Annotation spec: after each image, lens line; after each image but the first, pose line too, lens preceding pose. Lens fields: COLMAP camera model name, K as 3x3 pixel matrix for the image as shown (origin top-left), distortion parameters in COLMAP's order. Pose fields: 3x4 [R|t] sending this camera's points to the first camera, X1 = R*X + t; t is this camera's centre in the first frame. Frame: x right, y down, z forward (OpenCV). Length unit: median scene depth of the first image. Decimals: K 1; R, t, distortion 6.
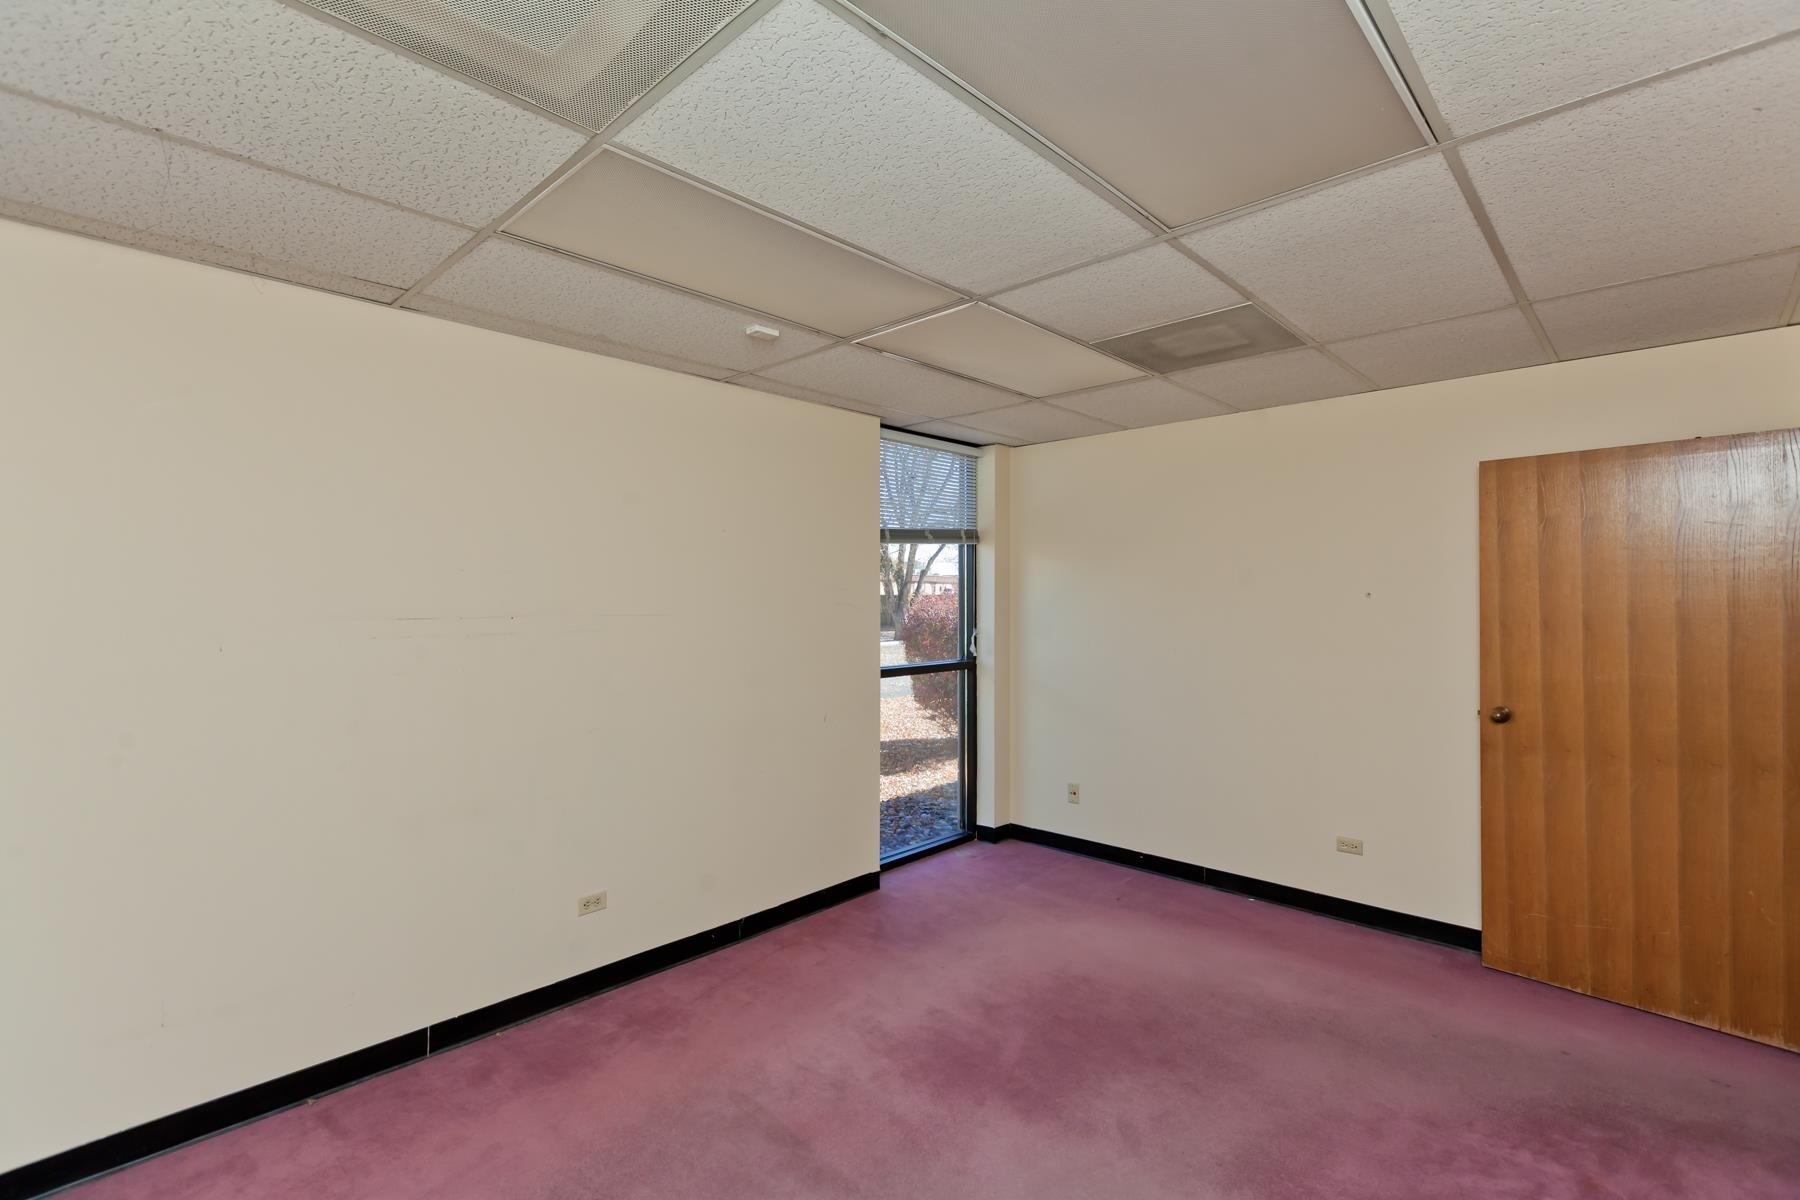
lens RADIAL K [[818.1, 0, 888.6], [0, 818.1, 593.8], [0, 0, 1]] dist [0.002684, -0.001644]
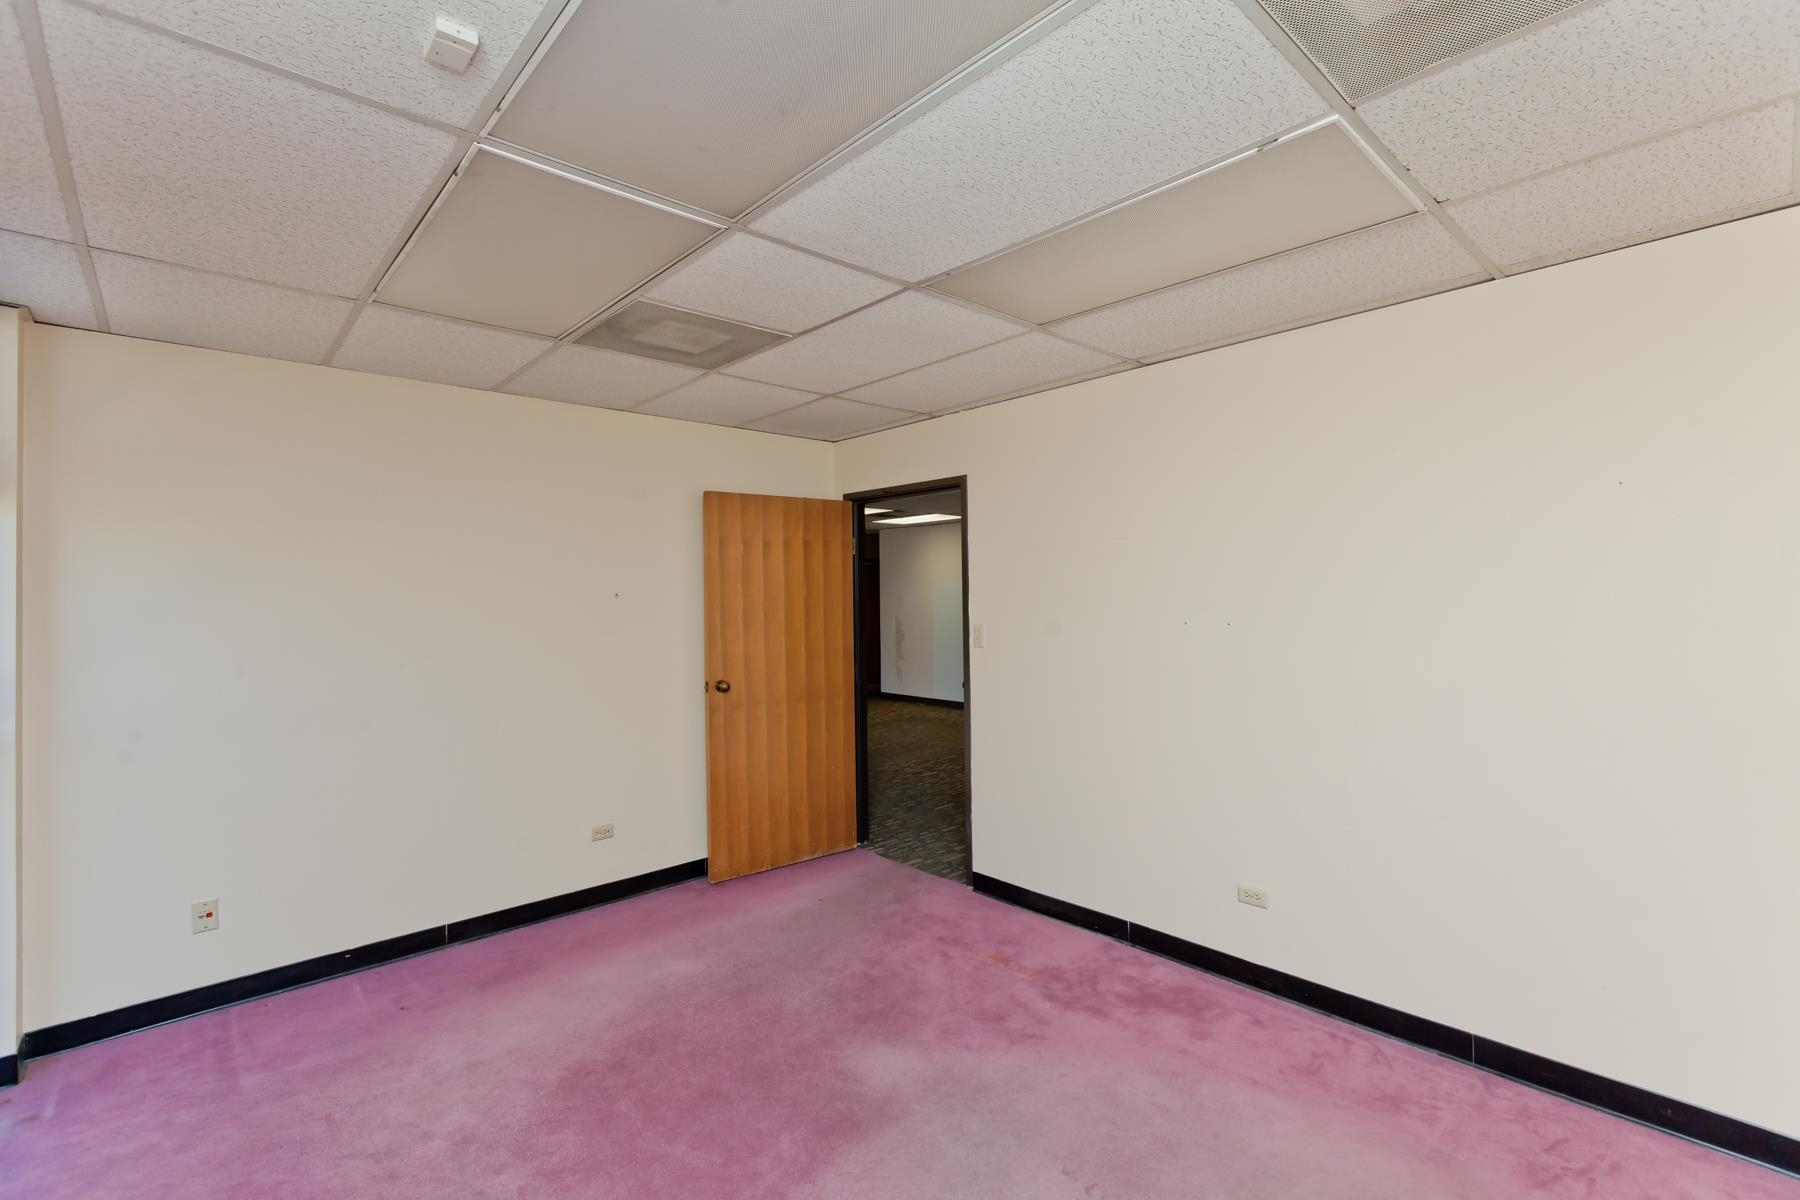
lens RADIAL K [[818.1, 0, 888.6], [0, 818.1, 593.8], [0, 0, 1]] dist [0.002684, -0.001644]
pose [[0.075674, 0.004340, 0.997123, -0.561561], [0.020882, 0.999764, -0.005936, 0.013391], [-0.996914, 0.021271, 0.075565, 0.646347]]
